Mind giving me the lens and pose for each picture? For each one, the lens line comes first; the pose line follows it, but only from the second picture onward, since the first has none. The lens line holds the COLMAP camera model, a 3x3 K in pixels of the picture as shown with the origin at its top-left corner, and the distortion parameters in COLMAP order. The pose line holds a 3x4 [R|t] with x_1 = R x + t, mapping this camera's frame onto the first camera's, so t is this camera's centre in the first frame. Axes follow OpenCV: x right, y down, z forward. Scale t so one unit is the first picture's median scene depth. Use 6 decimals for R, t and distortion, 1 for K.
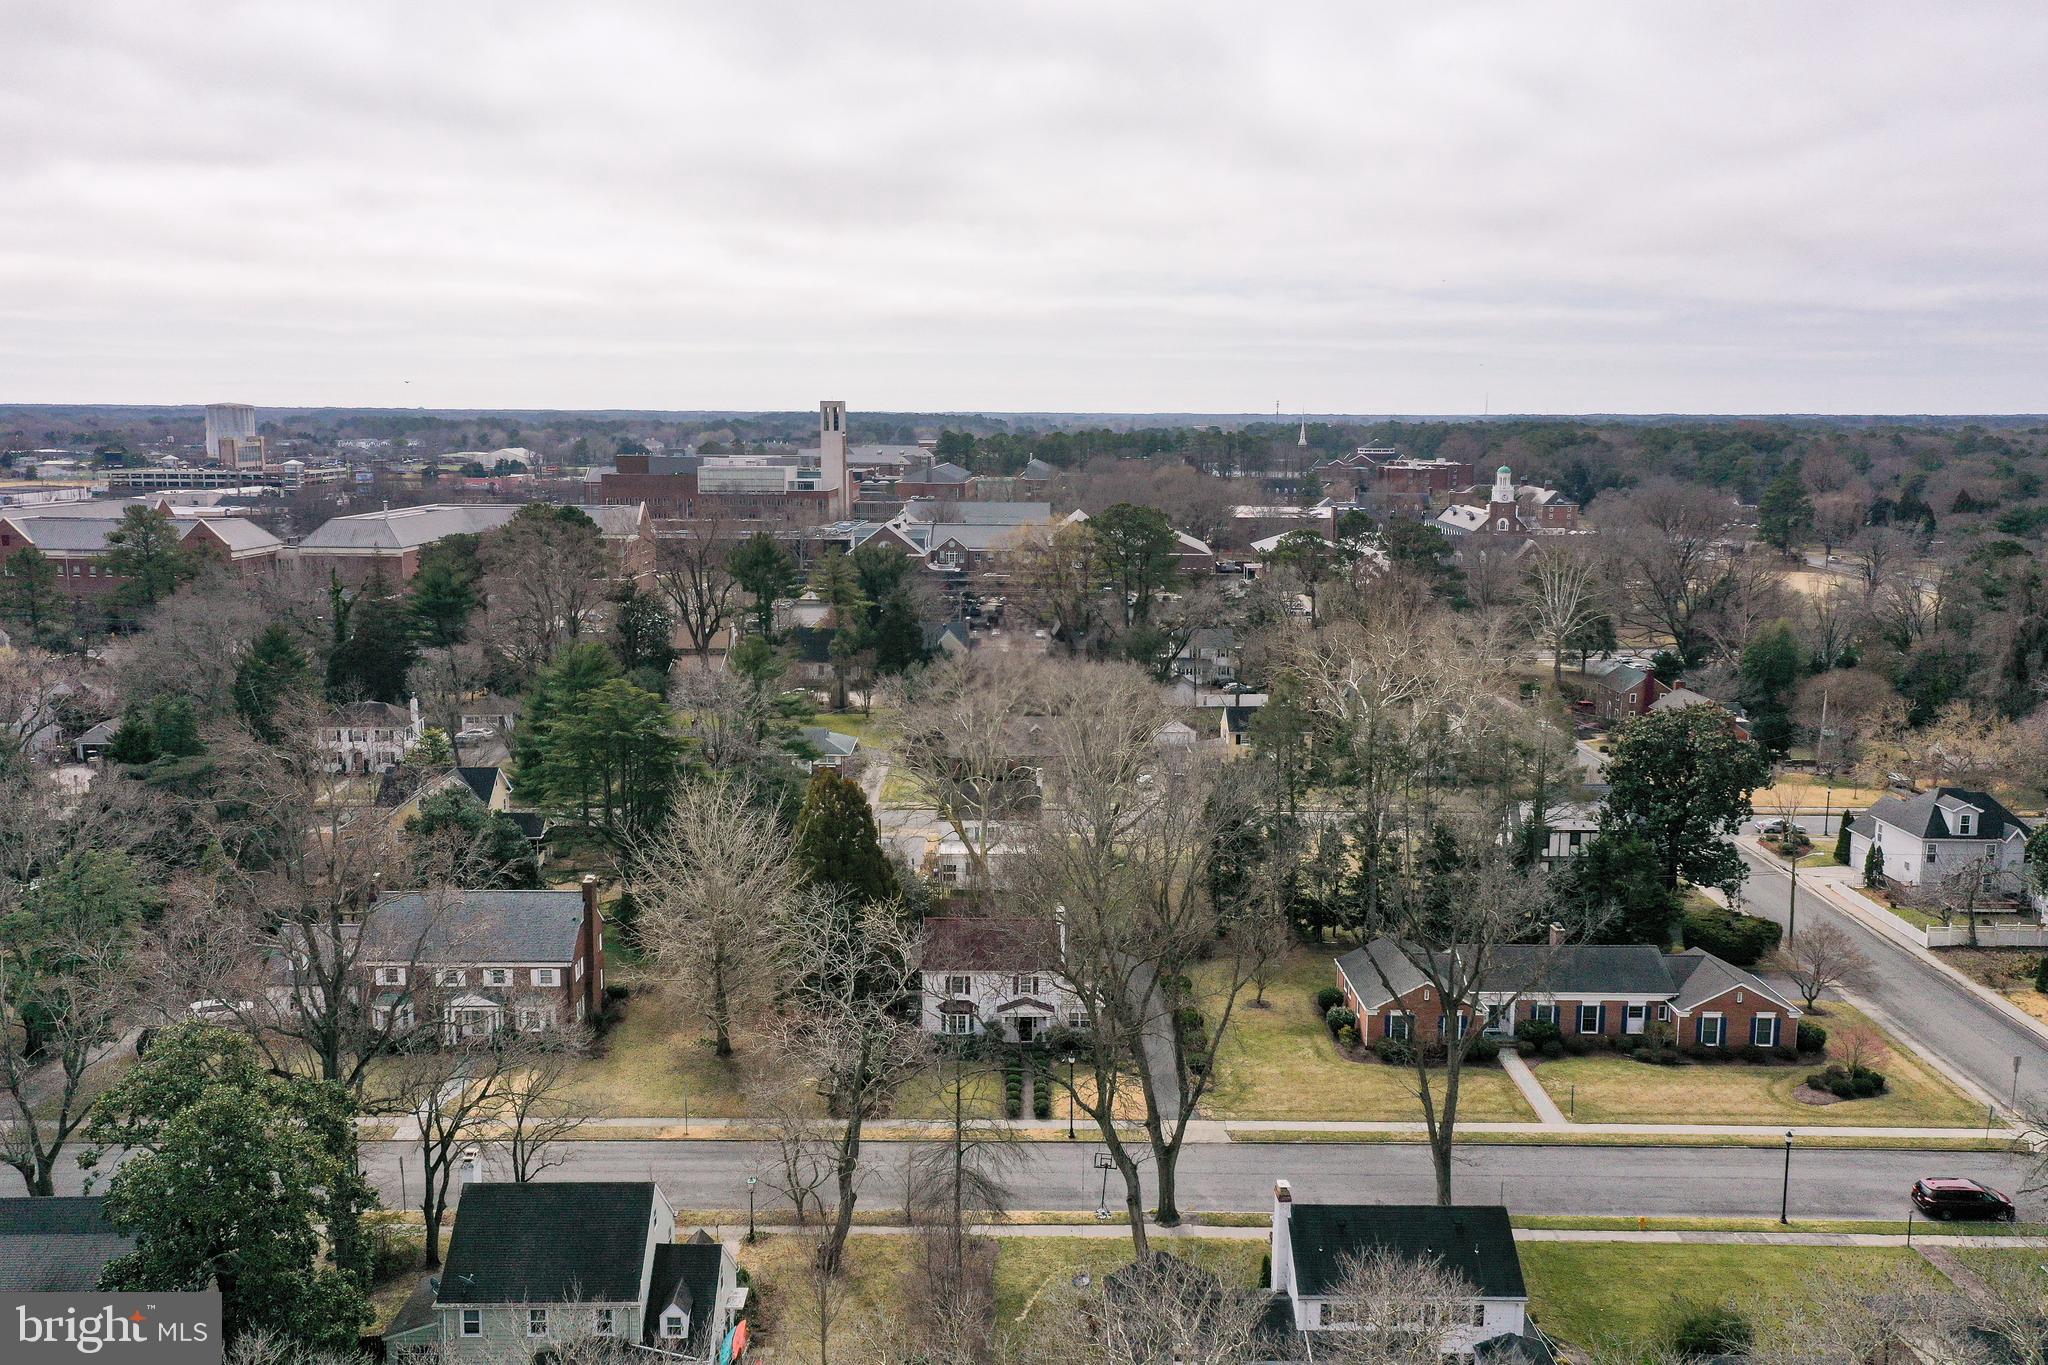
lens RADIAL K [[1669.3, 0, 1024.0], [0, 1669.3, 682.5], [0, 0, 1]] dist [-0.002276, 0.090667]
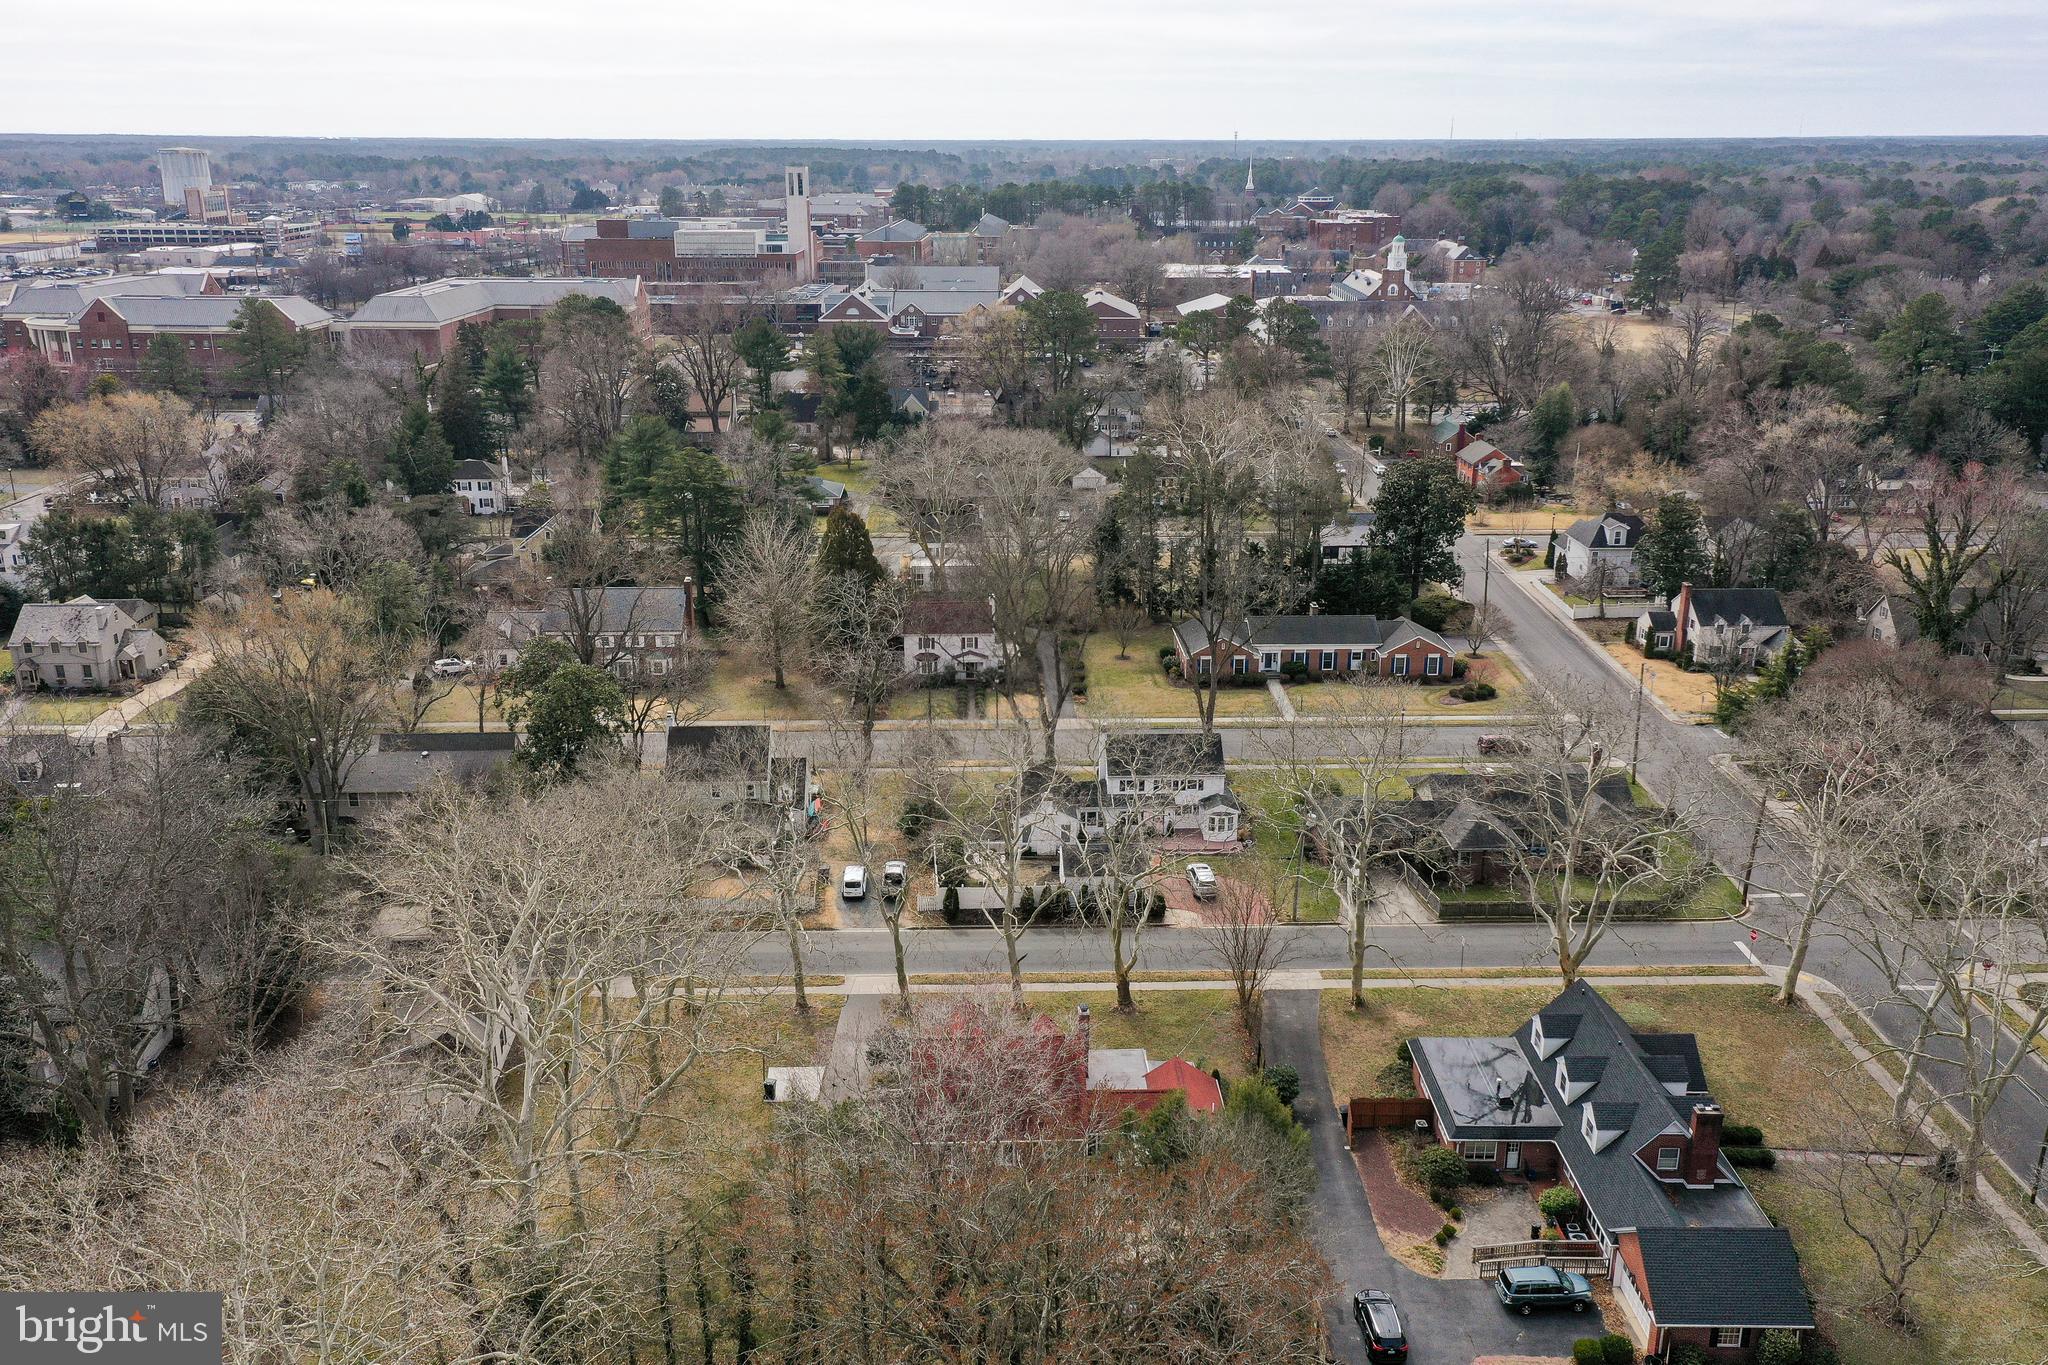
lens RADIAL K [[1669.3, 0, 1024.0], [0, 1669.3, 682.5], [0, 0, 1]] dist [-0.002276, 0.090667]
pose [[0.999669, -0.011824, 0.022866, 0.009248], [0.008160, 0.988012, 0.154163, -0.014876], [-0.024415, -0.153925, 0.987781, -0.341187]]
